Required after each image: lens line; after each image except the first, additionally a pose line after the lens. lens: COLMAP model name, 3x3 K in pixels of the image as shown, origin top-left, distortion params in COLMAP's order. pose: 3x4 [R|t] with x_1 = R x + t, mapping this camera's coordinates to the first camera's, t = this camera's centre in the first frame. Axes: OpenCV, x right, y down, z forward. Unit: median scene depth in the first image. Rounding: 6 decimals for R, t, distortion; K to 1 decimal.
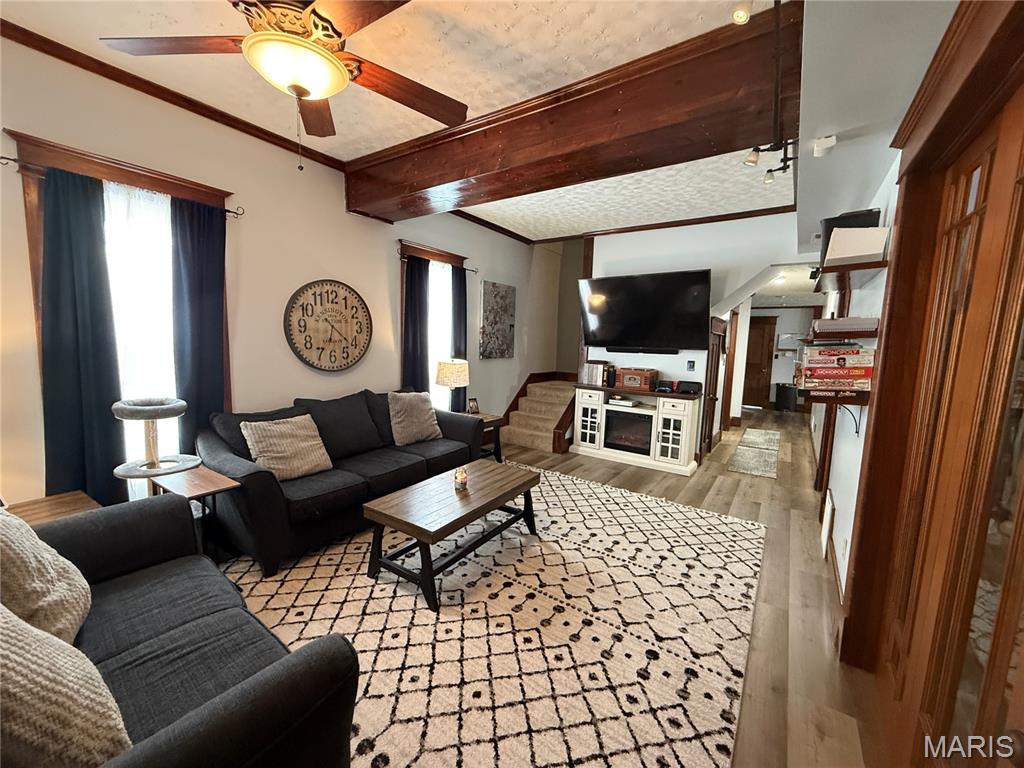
lens RADIAL K [[407.6, 0, 509.1], [0, 407.6, 384.2], [0, 0, 1]] dist [-0.002173, -0.000649]
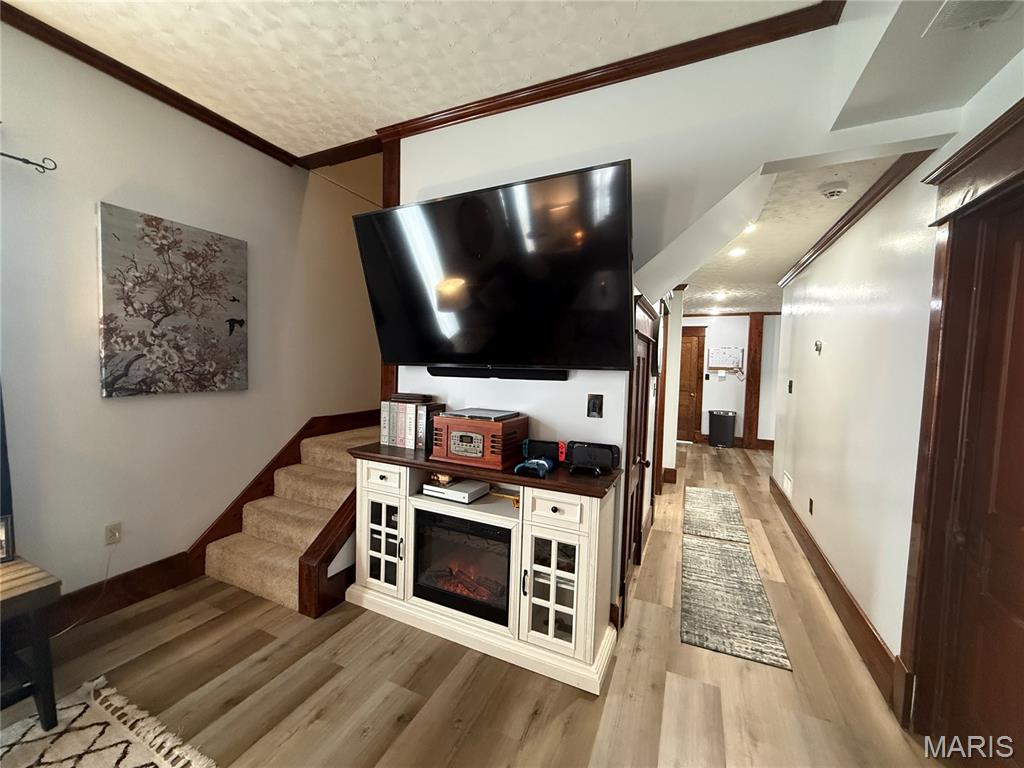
lens RADIAL K [[407.6, 0, 511.3], [0, 407.6, 385.4], [0, 0, 1]] dist [-0.002173, -0.000649]
pose [[0.983669, -0.015930, 0.179280, 0.255848], [0.024441, 0.998671, -0.045366, -0.045705], [-0.178319, 0.049007, 0.982752, 0.534414]]
